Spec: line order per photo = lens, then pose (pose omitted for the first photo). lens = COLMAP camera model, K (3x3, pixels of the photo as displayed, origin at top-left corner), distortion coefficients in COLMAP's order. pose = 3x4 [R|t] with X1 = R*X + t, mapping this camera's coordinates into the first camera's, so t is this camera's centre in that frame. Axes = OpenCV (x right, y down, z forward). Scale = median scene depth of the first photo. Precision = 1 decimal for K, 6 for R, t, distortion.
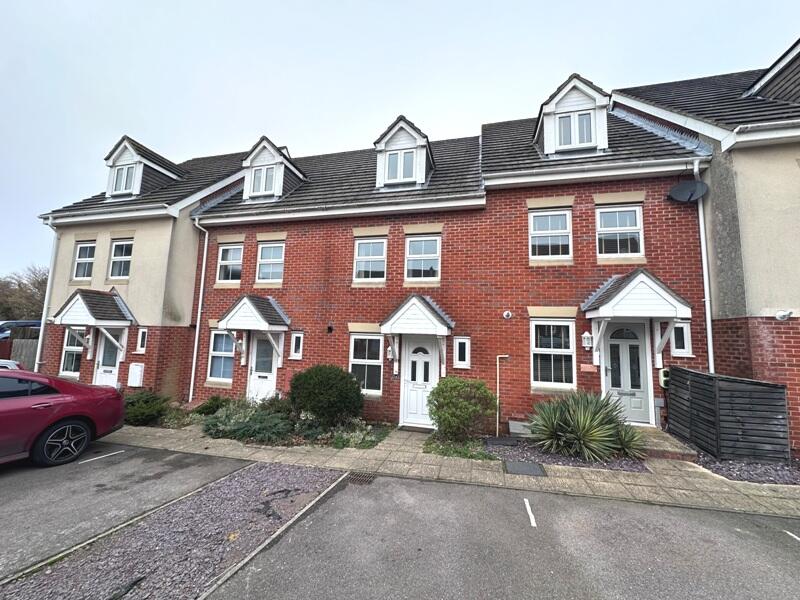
lens RADIAL K [[317.3, 0, 399.9], [0, 317.3, 302.2], [0, 0, 1]] dist [-0.001912, -0.000030]
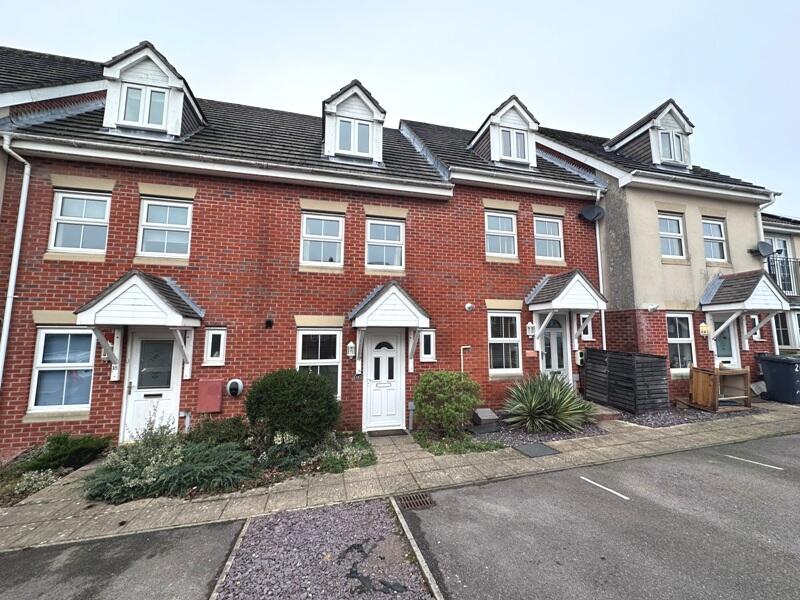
lens RADIAL K [[317.3, 0, 400.4], [0, 317.3, 301.6], [0, 0, 1]] dist [-0.001912, -0.000030]
pose [[0.884805, 0.020264, 0.465521, -0.322913], [-0.023255, 0.999729, 0.000681, 0.025484], [-0.465381, -0.011428, 0.885037, 0.178777]]
